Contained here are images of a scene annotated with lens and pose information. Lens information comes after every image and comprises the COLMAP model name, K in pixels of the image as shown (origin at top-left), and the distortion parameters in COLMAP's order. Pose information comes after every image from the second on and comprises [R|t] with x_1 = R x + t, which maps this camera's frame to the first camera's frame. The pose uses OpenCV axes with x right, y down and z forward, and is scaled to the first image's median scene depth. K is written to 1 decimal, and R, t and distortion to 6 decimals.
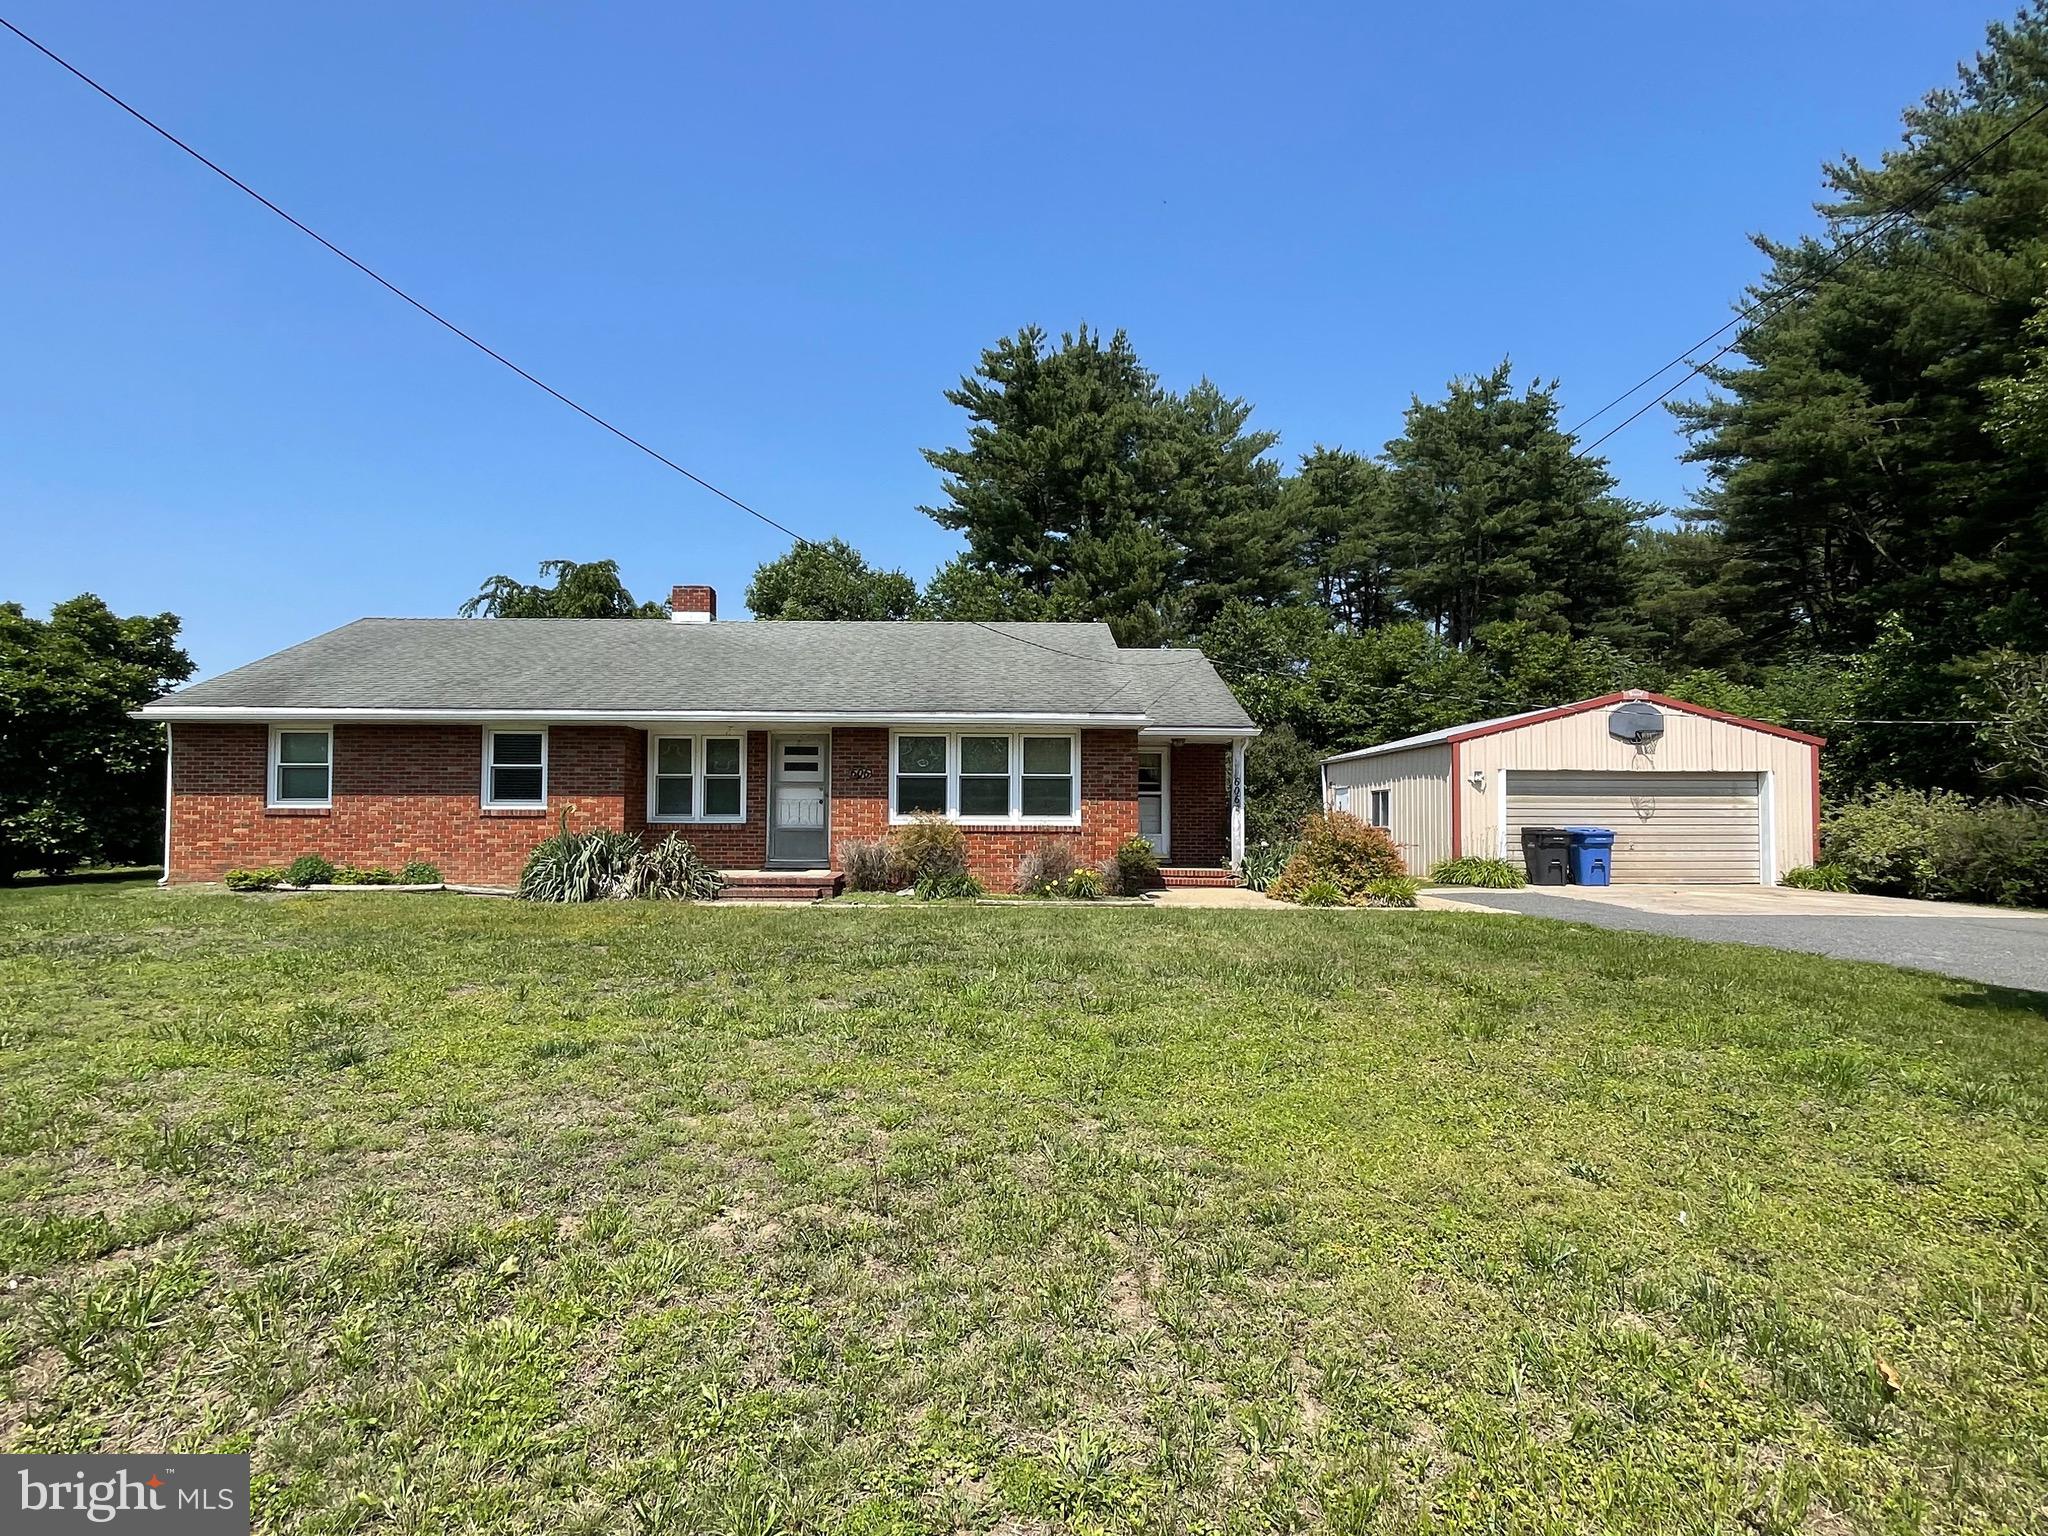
lens RADIAL K [[1086.0, 0, 1006.9], [0, 1086.0, 782.2], [0, 0, 1]] dist [-0.004367, 0.000559]
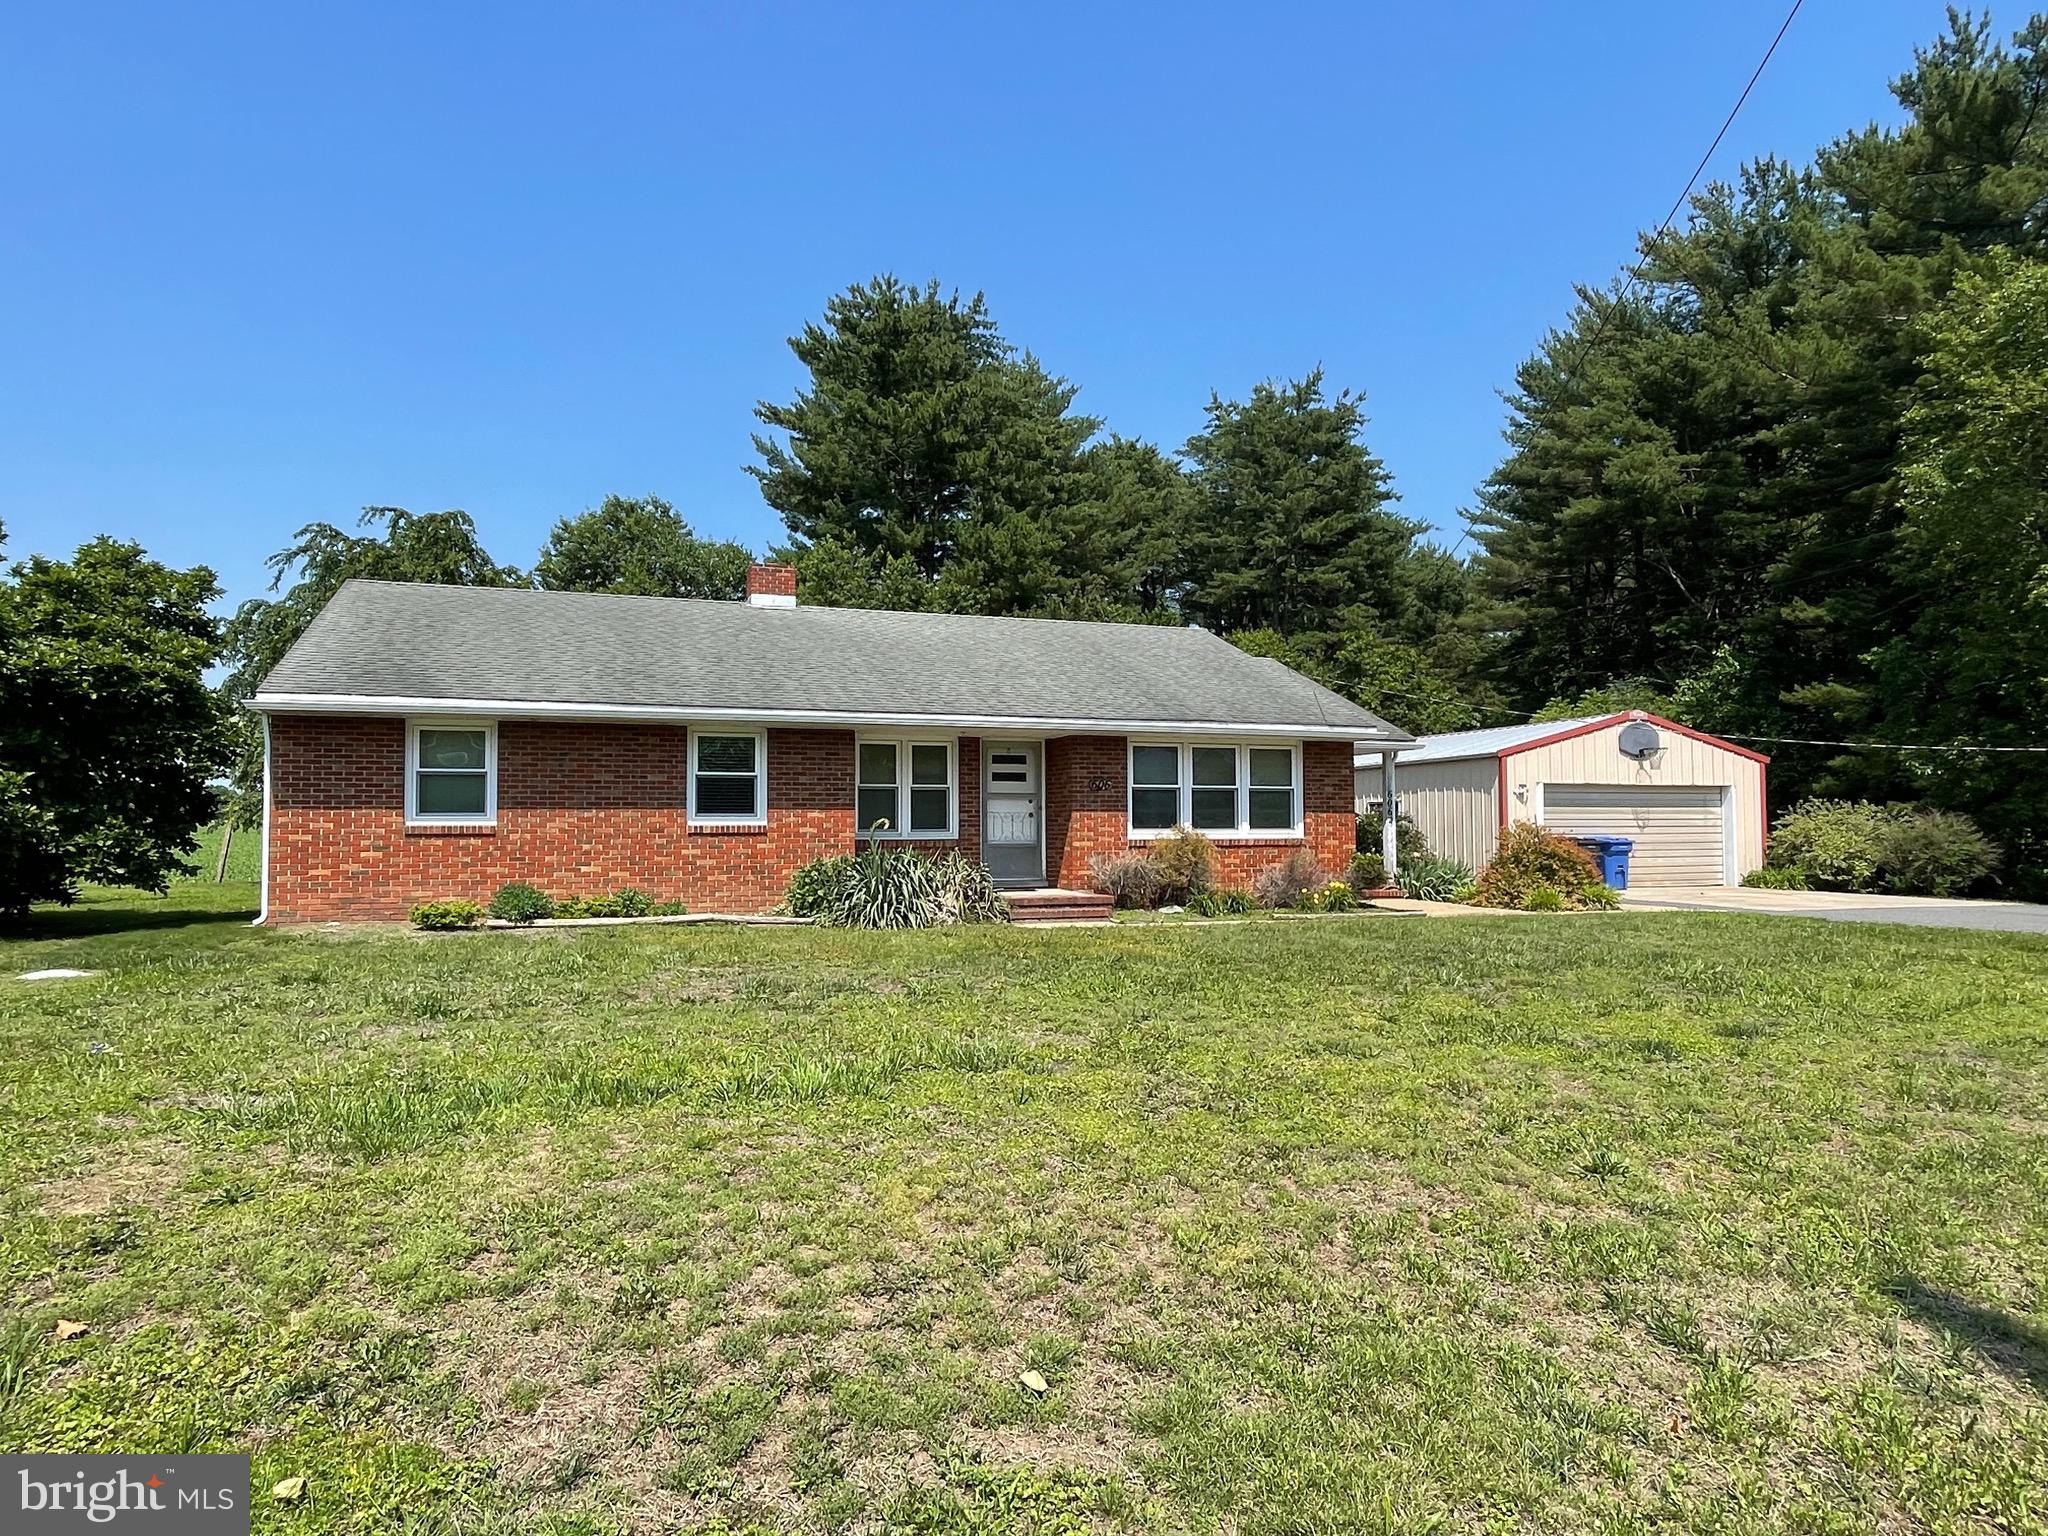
lens RADIAL K [[1265.4, 0, 1025.0], [0, 1265.4, 772.0], [0, 0, 1]] dist [0.019673, -0.033328]
pose [[0.945708, 0.007926, 0.324922, -0.525377], [-0.003121, 0.999878, -0.015306, -0.002021], [-0.325004, 0.013461, 0.945617, -0.015401]]
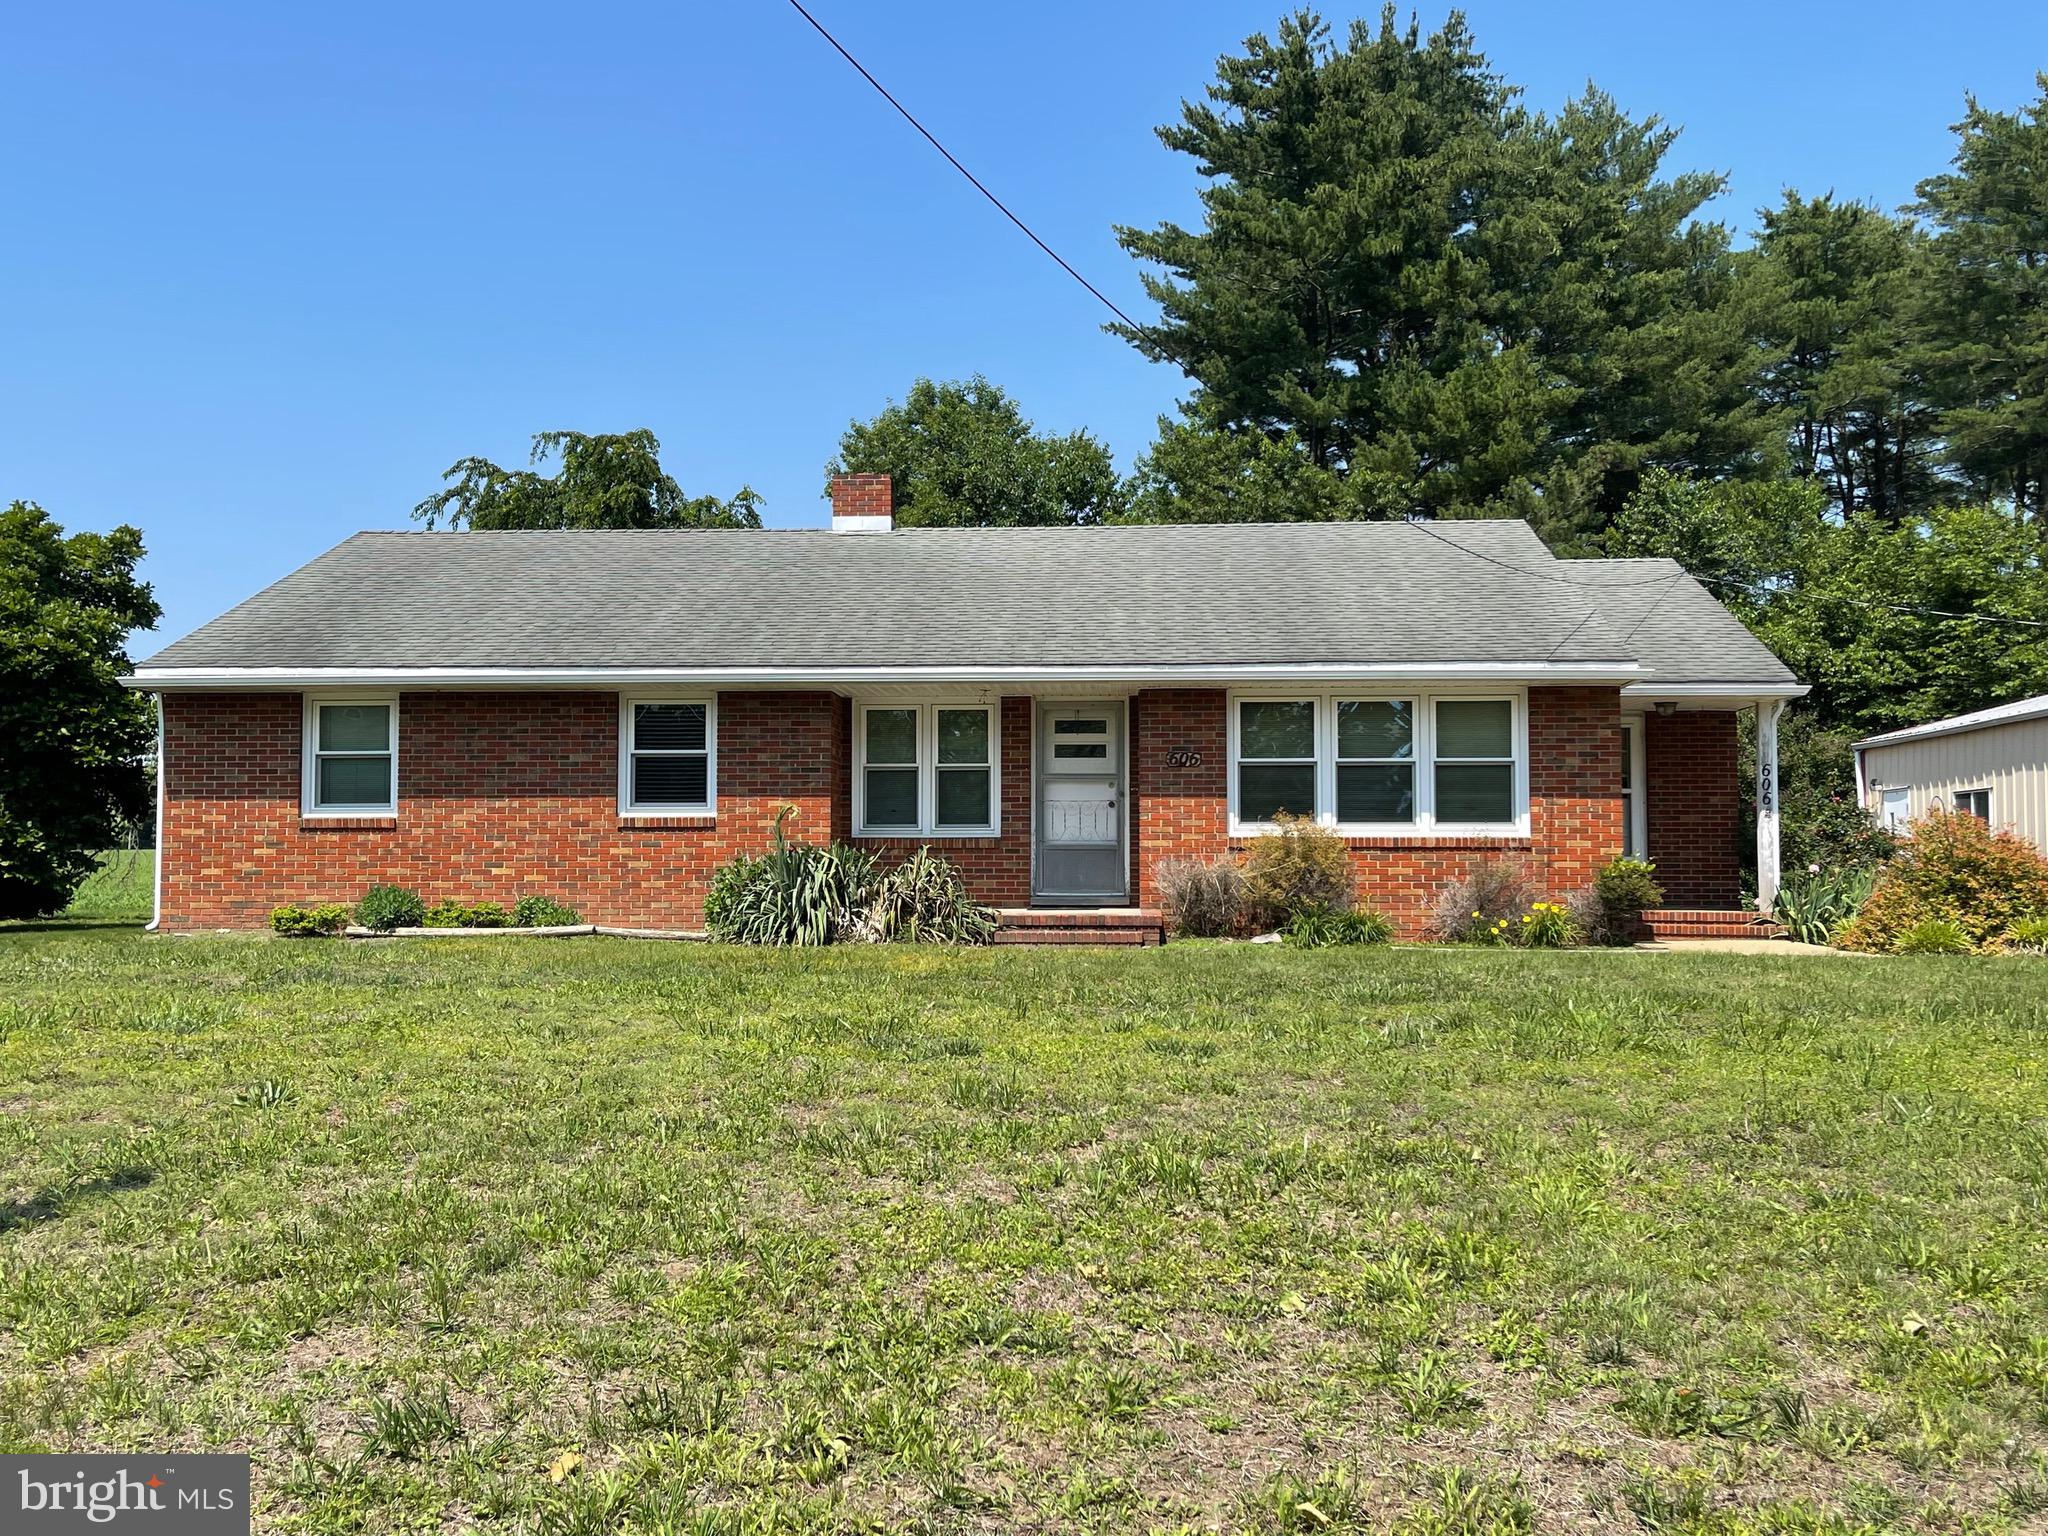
lens RADIAL K [[1965.7, 0, 1024.0], [0, 1965.7, 768.0], [0, 0, 1]] dist [0.069394, -0.080090]
pose [[0.997389, -0.008305, -0.071738, -0.140285], [0.006938, 0.999790, -0.019293, 0.018610], [0.071883, 0.018745, 0.997237, -0.180163]]
